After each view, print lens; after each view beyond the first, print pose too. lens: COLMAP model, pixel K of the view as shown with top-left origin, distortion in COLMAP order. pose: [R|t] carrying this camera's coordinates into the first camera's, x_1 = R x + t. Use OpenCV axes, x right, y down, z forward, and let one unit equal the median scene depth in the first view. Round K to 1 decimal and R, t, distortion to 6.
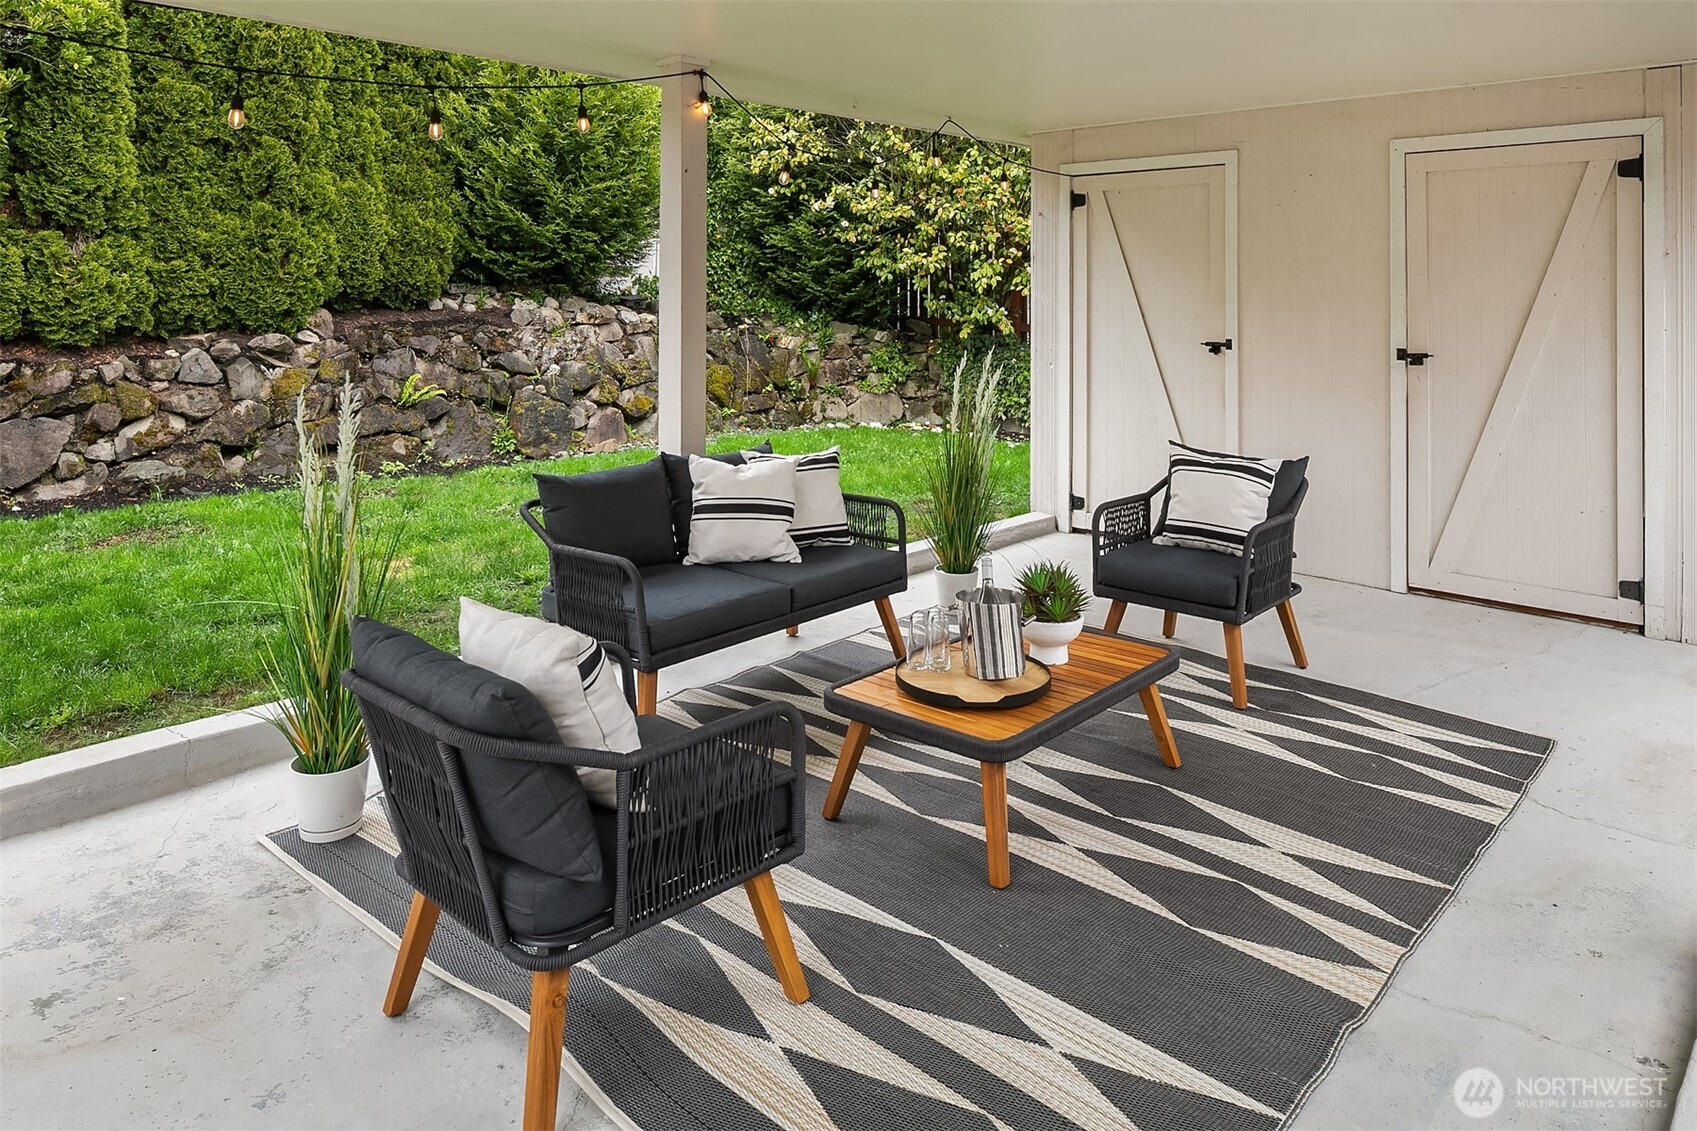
lens RADIAL K [[1162.6, 0, 834.7], [0, 1162.6, 250.2], [0, 0, 1]] dist [-0.010963, 0.002868]
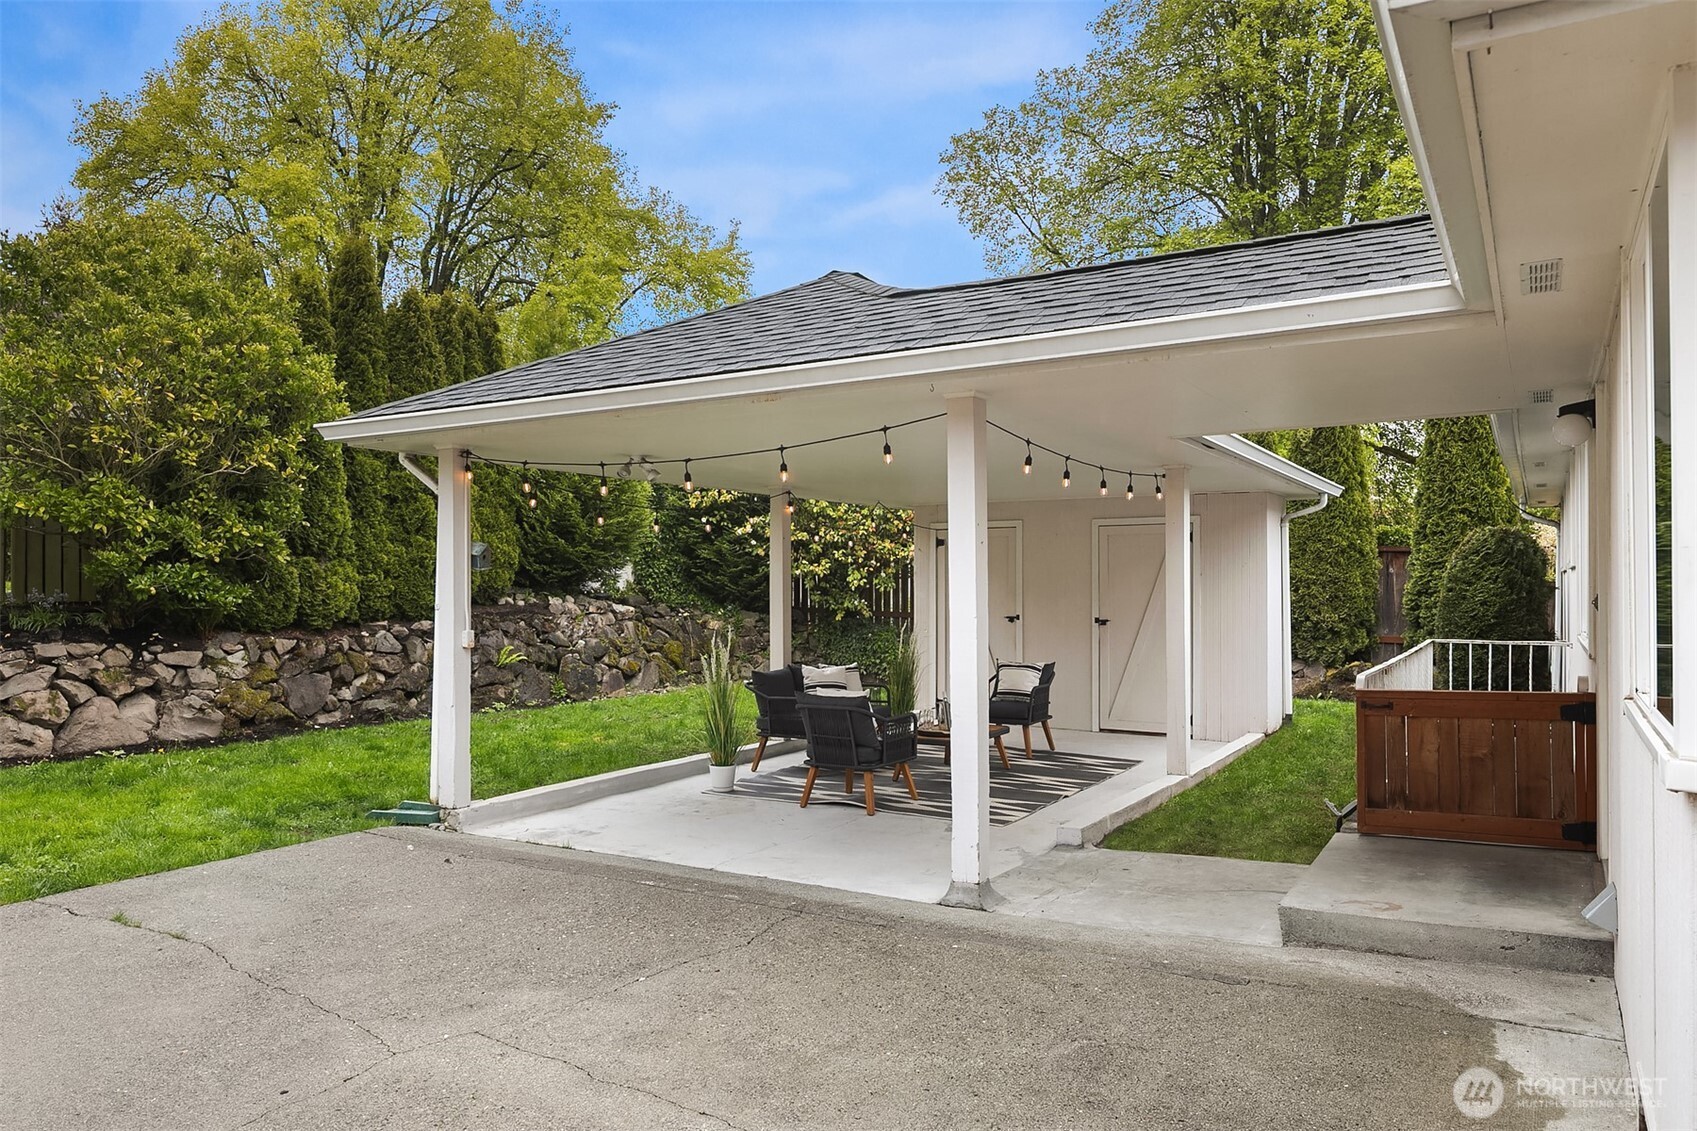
lens RADIAL K [[1162.6, 0, 831.8], [0, 1162.6, 554.1], [0, 0, 1]] dist [-0.010963, 0.002868]
pose [[0.981127, -0.000870, 0.193363, -0.218017], [-0.001139, 0.999947, 0.010275, -0.029070], [-0.193362, -0.010301, 0.981073, -0.542325]]
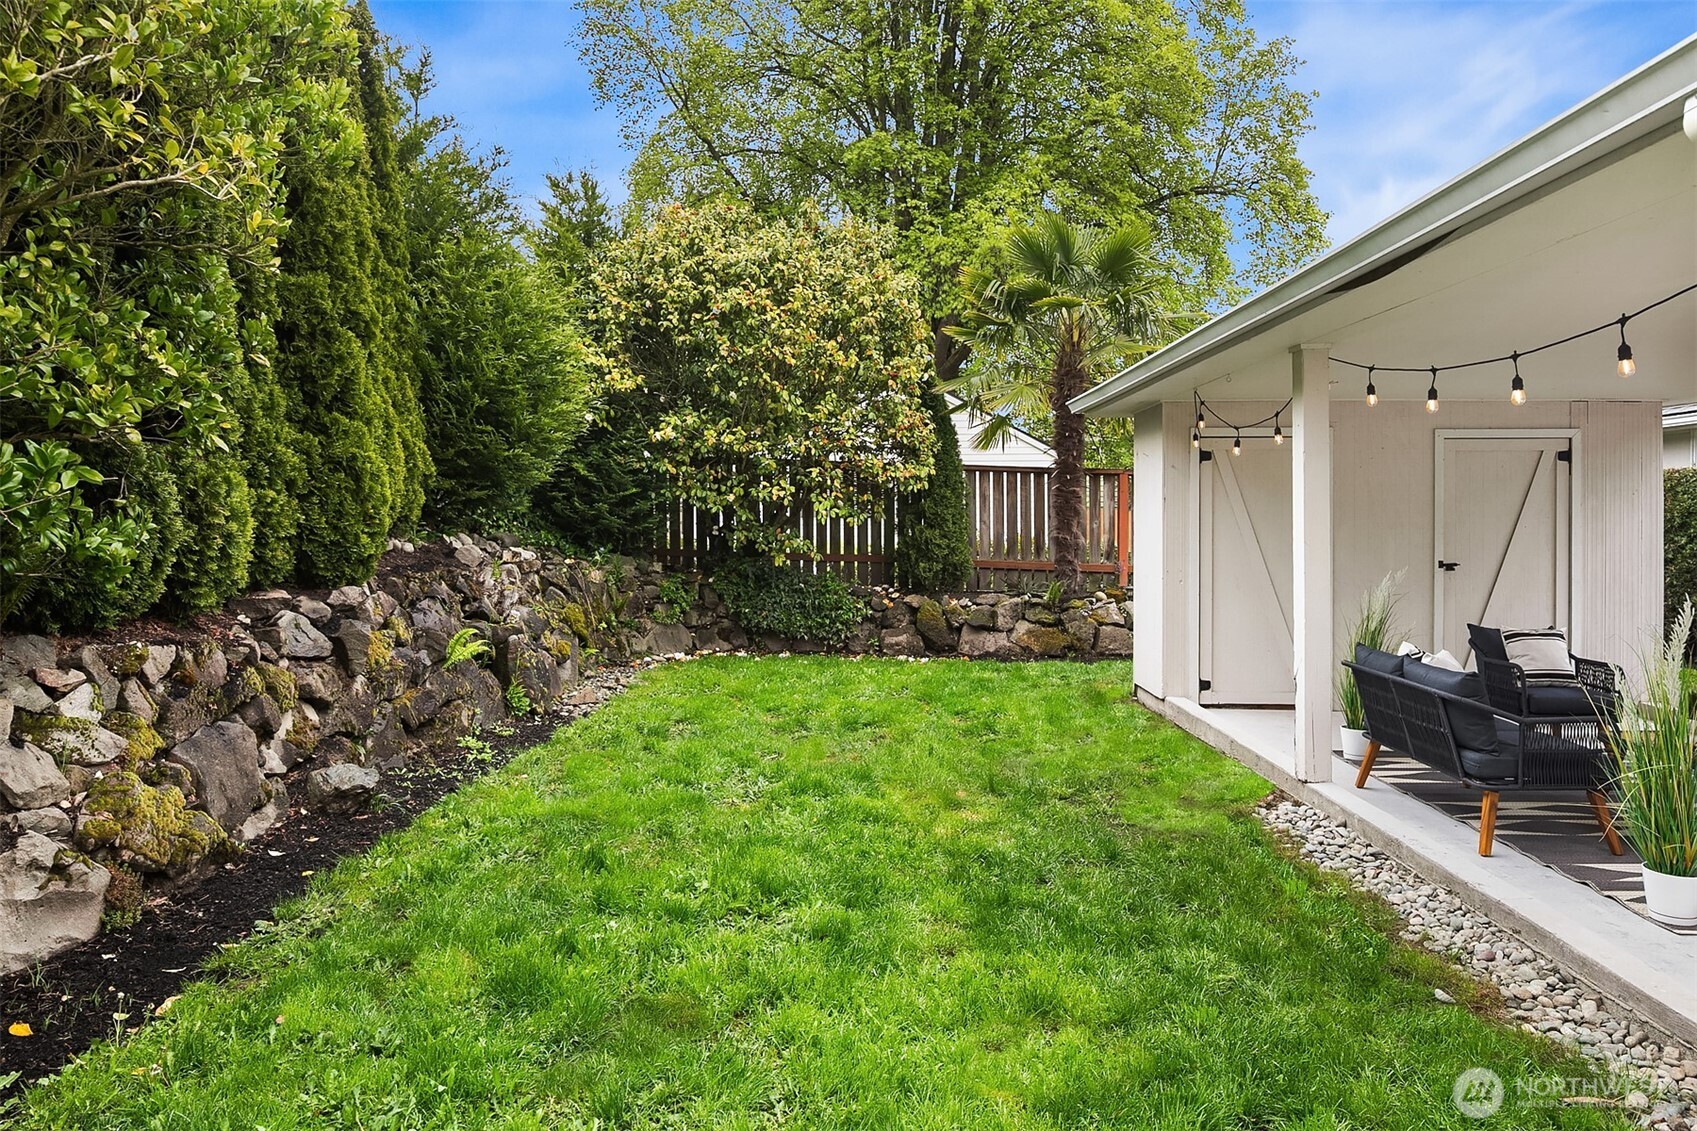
lens RADIAL K [[1162.6, 0, 841.8], [0, 1162.6, 527.8], [0, 0, 1]] dist [-0.010963, 0.002868]
pose [[0.750149, -0.009014, 0.661207, -0.645189], [-0.021739, 0.999030, 0.038283, -0.002159], [-0.660911, -0.043092, 0.749226, 0.191914]]
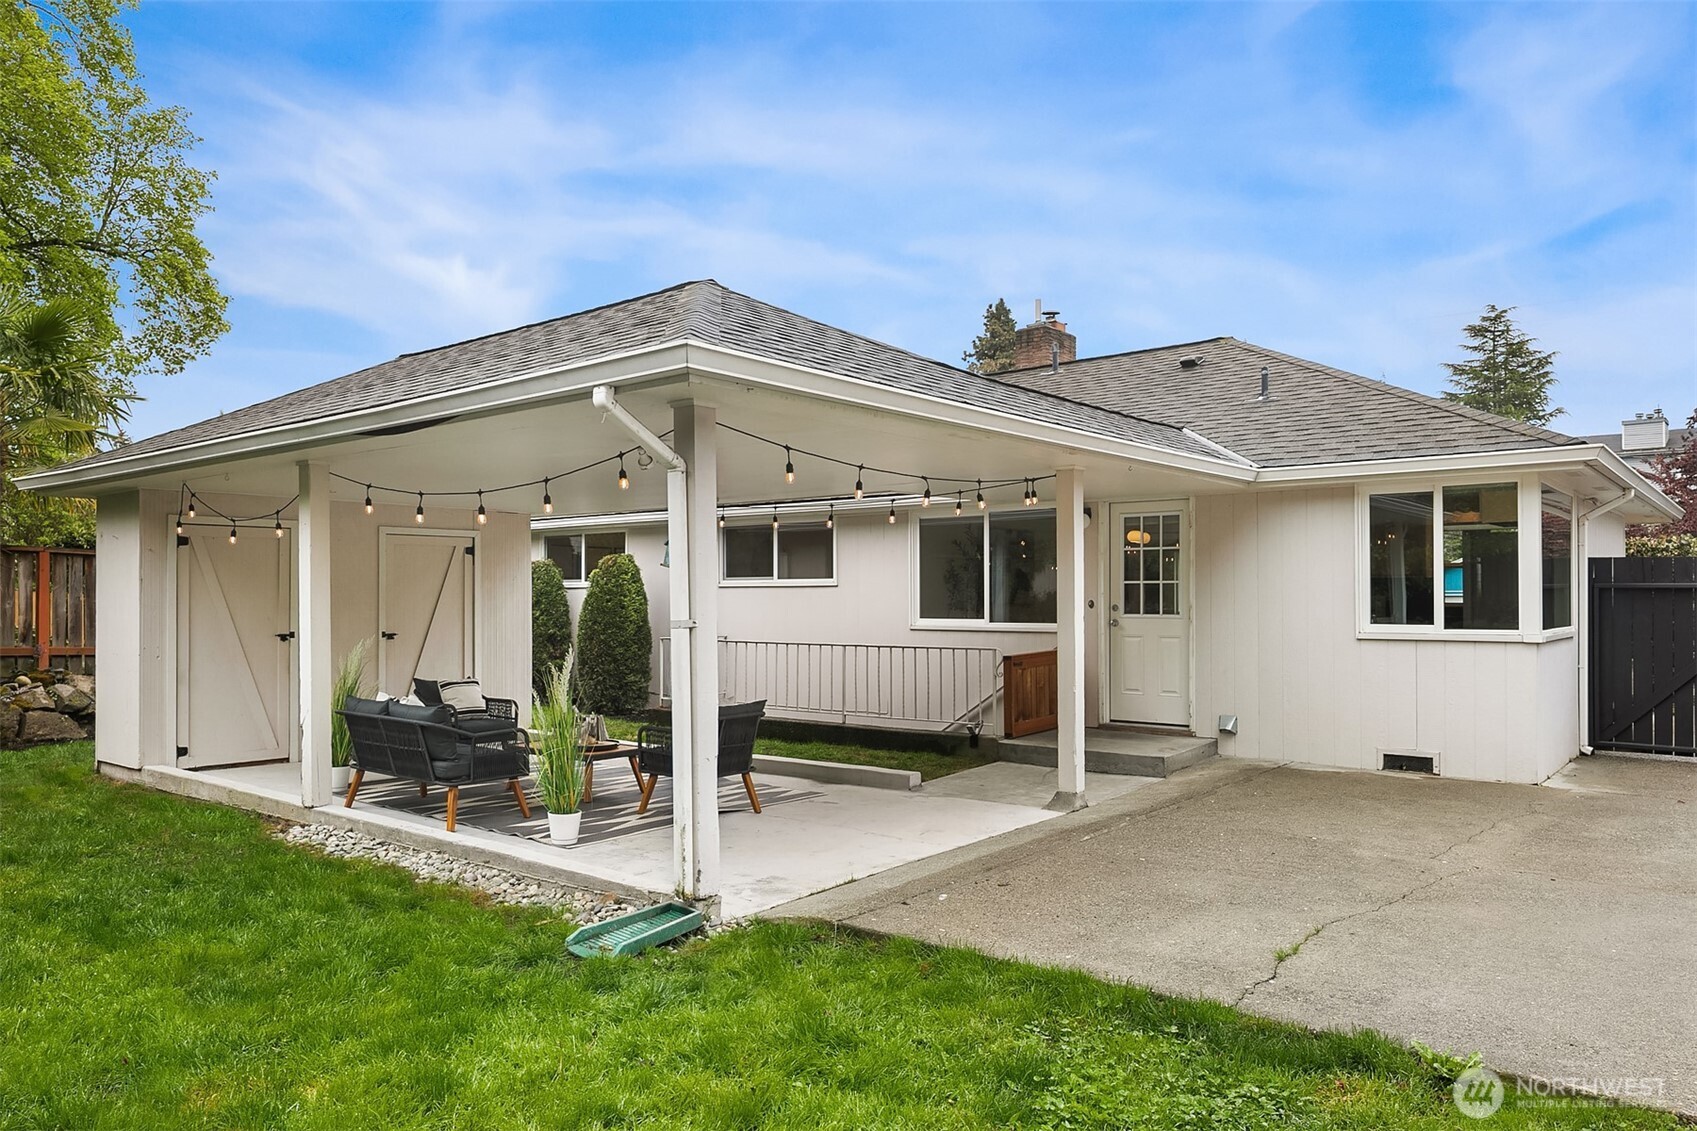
lens RADIAL K [[1162.6, 0, 847.4], [0, 1162.6, 577.2], [0, 0, 1]] dist [-0.010963, 0.002868]
pose [[-0.063055, 0.012672, 0.997930, -0.846029], [-0.034367, 0.999299, -0.014861, -0.003560], [-0.997418, -0.035233, -0.062575, 0.181959]]
